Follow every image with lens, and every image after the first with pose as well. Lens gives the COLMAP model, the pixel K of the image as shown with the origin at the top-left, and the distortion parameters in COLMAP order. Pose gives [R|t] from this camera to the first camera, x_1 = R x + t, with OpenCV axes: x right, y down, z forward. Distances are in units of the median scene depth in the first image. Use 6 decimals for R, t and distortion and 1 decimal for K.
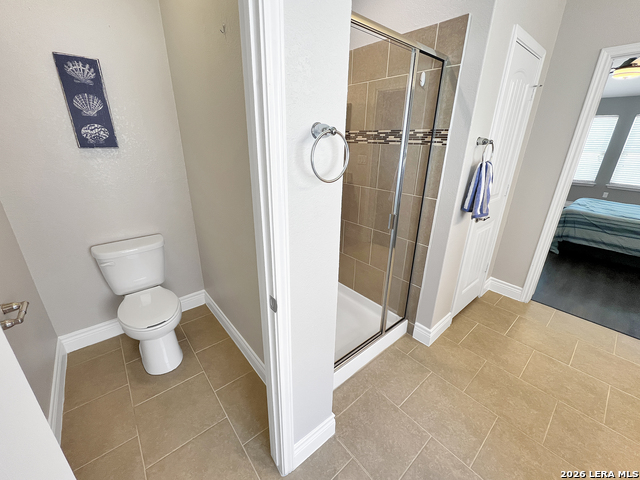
lens RADIAL K [[261.9, 0, 319.2], [0, 261.9, 236.6], [0, 0, 1]] dist [-0.000599, -0.000080]
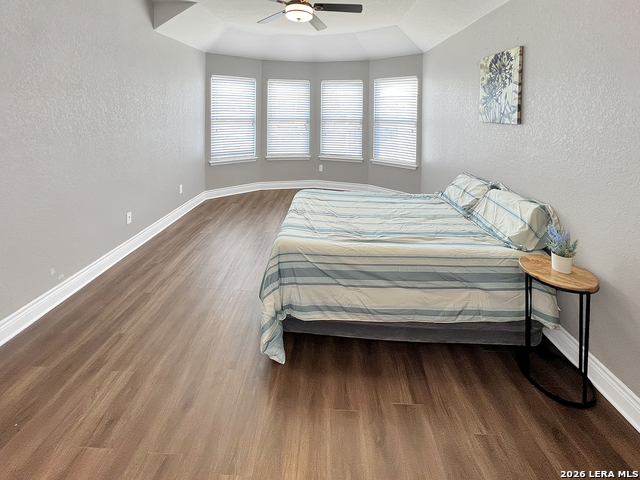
lens RADIAL K [[261.9, 0, 319.2], [0, 261.9, 236.6], [0, 0, 1]] dist [-0.000599, -0.000080]
pose [[0.676466, -0.330503, 0.658151, 0.733163], [0.262812, 0.943144, 0.203492, -0.219074], [-0.687986, 0.035315, 0.724865, 0.627143]]
